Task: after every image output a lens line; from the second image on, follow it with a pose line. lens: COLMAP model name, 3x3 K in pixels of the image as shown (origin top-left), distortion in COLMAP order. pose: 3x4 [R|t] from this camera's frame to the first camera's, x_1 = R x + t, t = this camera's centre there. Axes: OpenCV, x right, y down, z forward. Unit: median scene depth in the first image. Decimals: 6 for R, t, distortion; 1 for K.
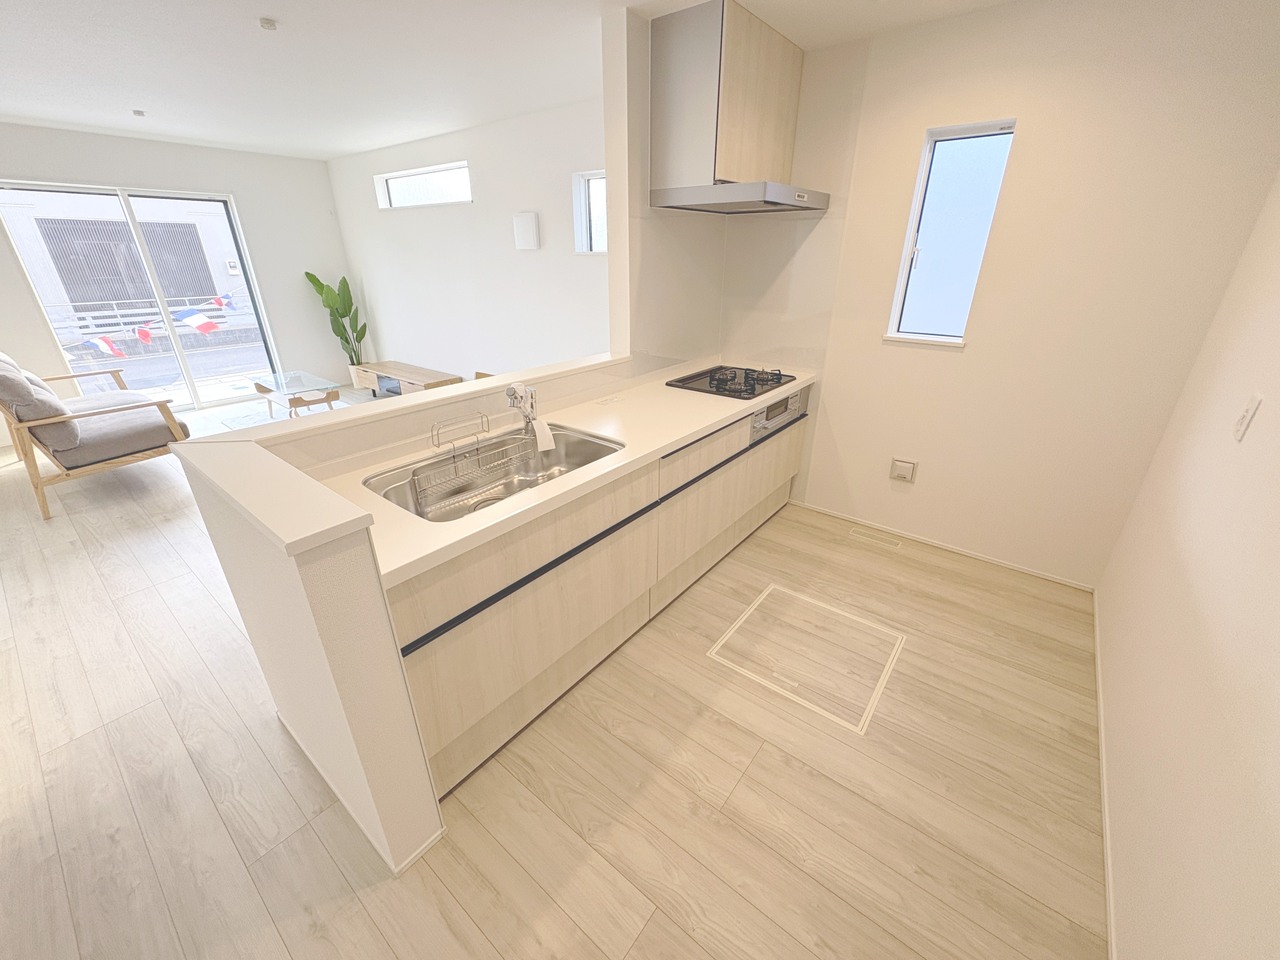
lens RADIAL K [[510.0, 0, 637.0], [0, 510.0, 476.5], [0, 0, 1]] dist [-0.002020, 0.000232]
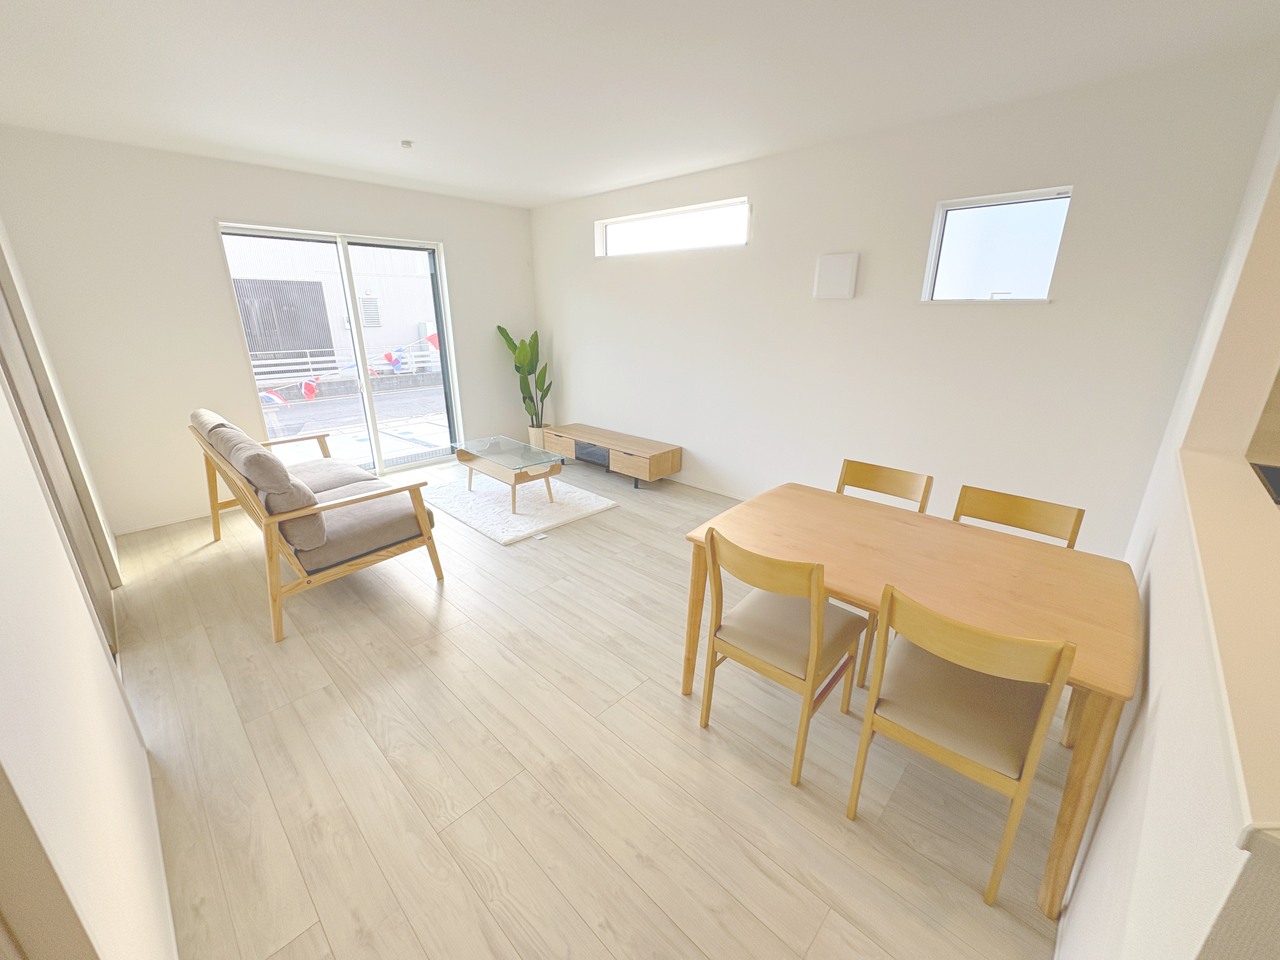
lens RADIAL K [[510.0, 0, 642.5], [0, 510.0, 481.8], [0, 0, 1]] dist [-0.002020, 0.000232]
pose [[0.994681, 0.033088, -0.097544, -0.432907], [-0.041688, 0.995292, -0.087498, -0.082846], [0.094189, 0.091099, 0.991378, 0.218106]]
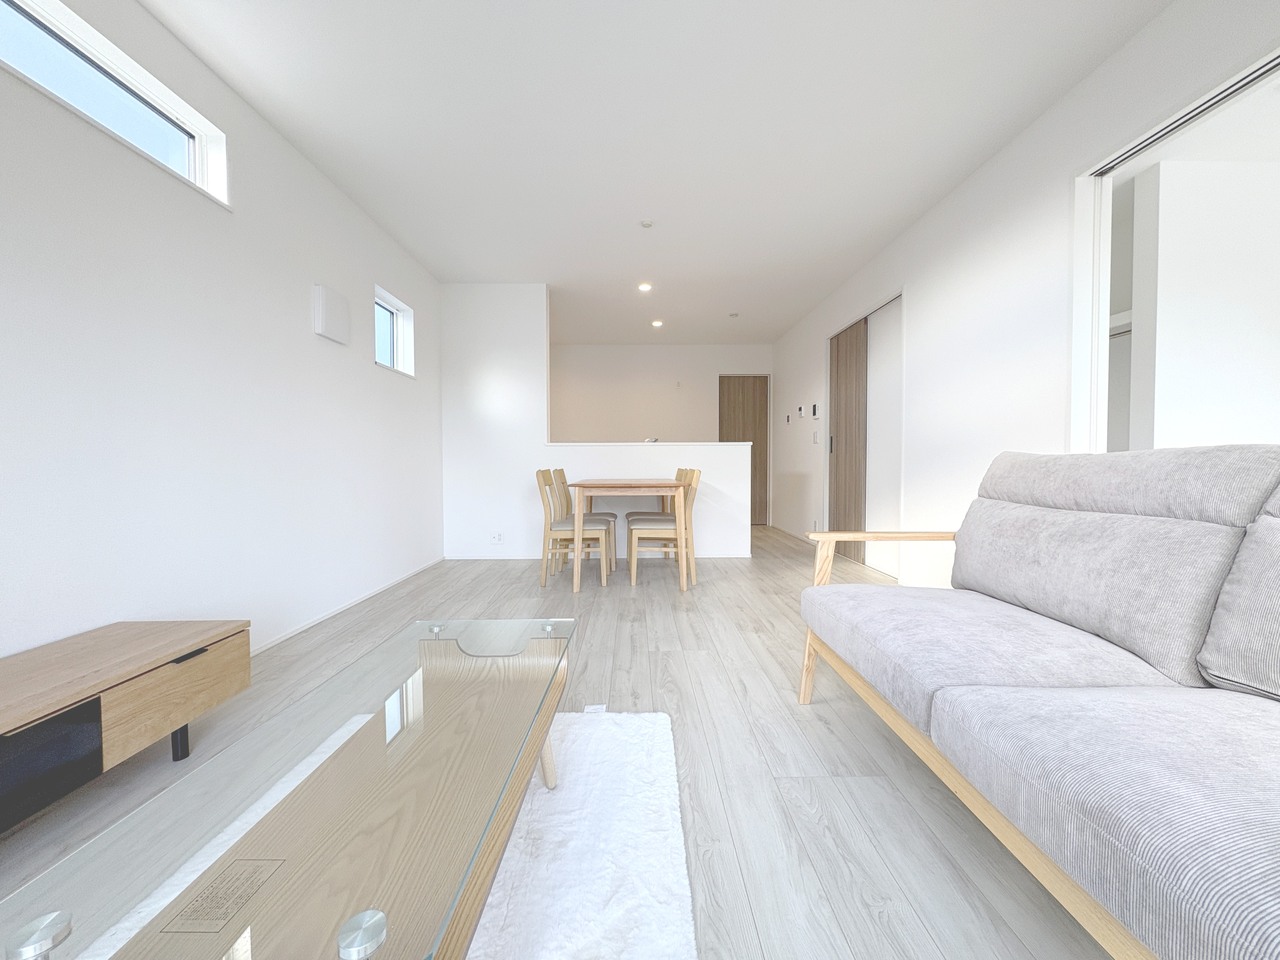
lens RADIAL K [[510.0, 0, 637.6], [0, 510.0, 476.7], [0, 0, 1]] dist [-0.002020, 0.000232]
pose [[-0.621539, -0.020936, 0.783103, -1.060688], [0.314879, 0.908659, 0.274208, -0.354514], [-0.717315, 0.417014, -0.558175, 1.228498]]
